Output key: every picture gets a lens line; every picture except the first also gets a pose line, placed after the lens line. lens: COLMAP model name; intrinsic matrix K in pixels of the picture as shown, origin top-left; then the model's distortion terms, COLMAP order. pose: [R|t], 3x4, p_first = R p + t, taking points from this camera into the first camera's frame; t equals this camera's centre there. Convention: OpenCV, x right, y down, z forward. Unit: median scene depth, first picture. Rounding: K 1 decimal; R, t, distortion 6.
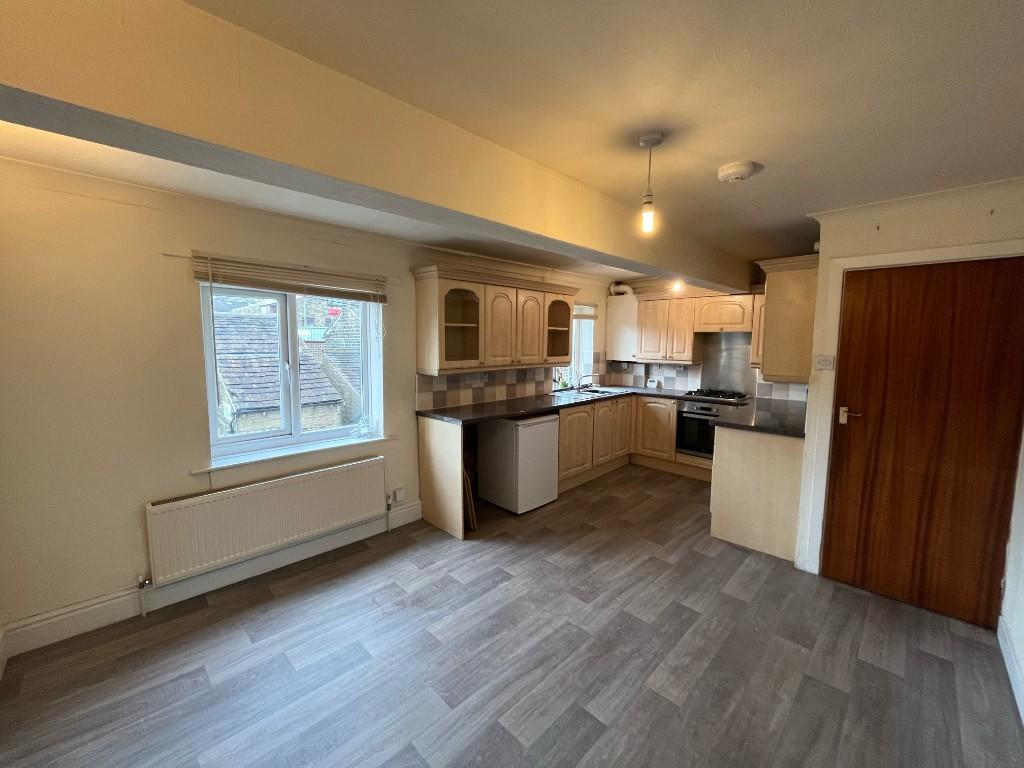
lens RADIAL K [[418.2, 0, 512.0], [0, 418.2, 384.0], [0, 0, 1]] dist [0.000412, 0.000036]
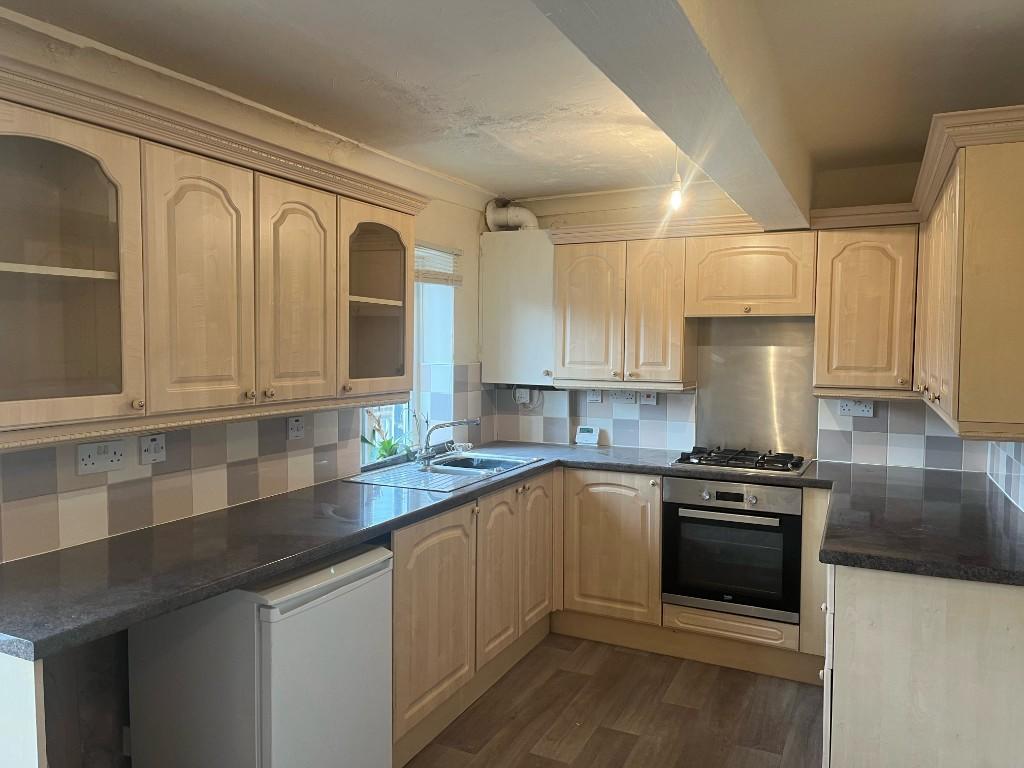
lens RADIAL K [[764.4, 0, 496.1], [0, 764.4, 385.8], [0, 0, 1]] dist [0.033650, -0.001447]
pose [[0.950590, -0.016724, 0.309999, 0.001486], [0.031895, 0.998525, -0.043935, -0.024487], [-0.308807, 0.051652, 0.949721, 0.317280]]
